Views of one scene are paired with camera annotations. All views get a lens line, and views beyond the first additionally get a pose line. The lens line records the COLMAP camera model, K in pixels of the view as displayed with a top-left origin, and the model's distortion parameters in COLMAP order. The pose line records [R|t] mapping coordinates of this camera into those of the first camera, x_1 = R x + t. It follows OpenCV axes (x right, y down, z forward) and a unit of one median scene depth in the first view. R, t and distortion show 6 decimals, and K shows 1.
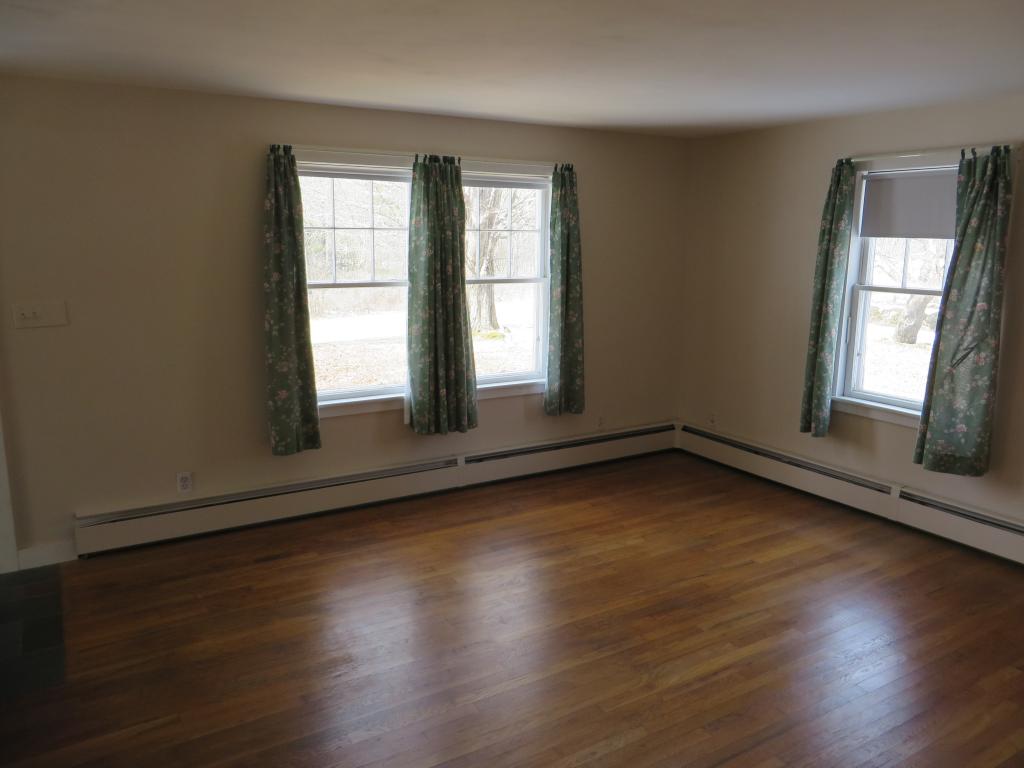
lens RADIAL K [[770.5, 0, 512.0], [0, 770.5, 384.0], [0, 0, 1]] dist [-0.023510, -0.003488]
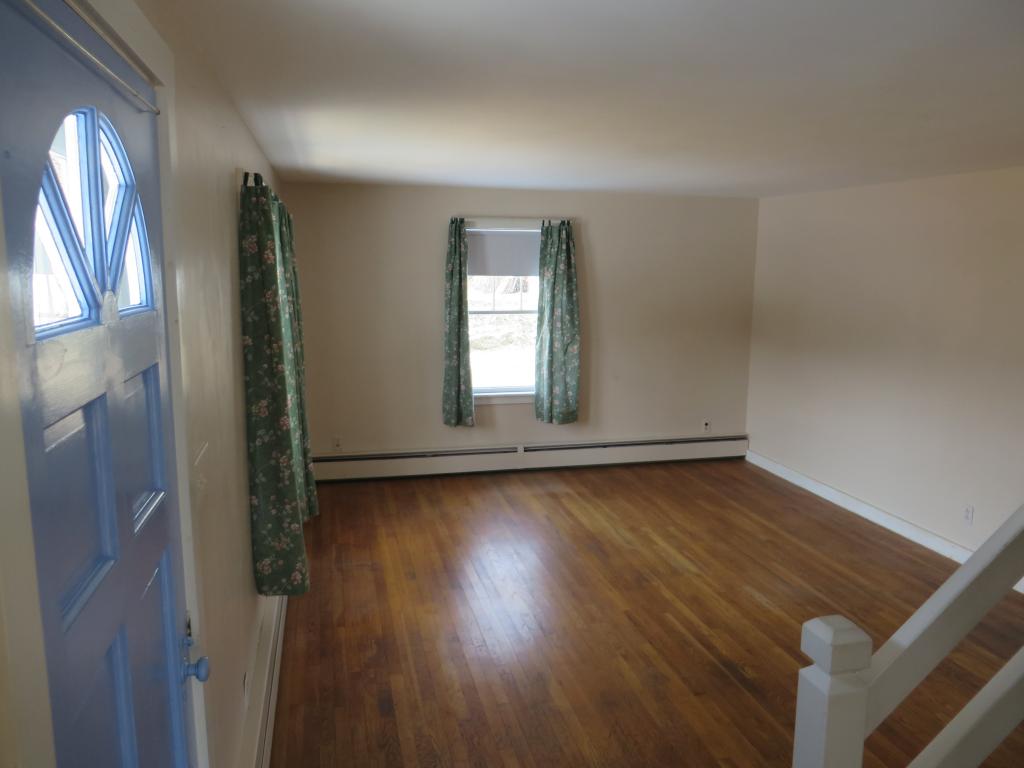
lens RADIAL K [[770.5, 0, 512.0], [0, 770.5, 384.0], [0, 0, 1]] dist [-0.023510, -0.003488]
pose [[0.301829, -0.156781, 0.940382, -0.903166], [0.178449, 0.978243, 0.105818, -0.144542], [-0.936512, 0.135871, 0.323240, 0.547309]]
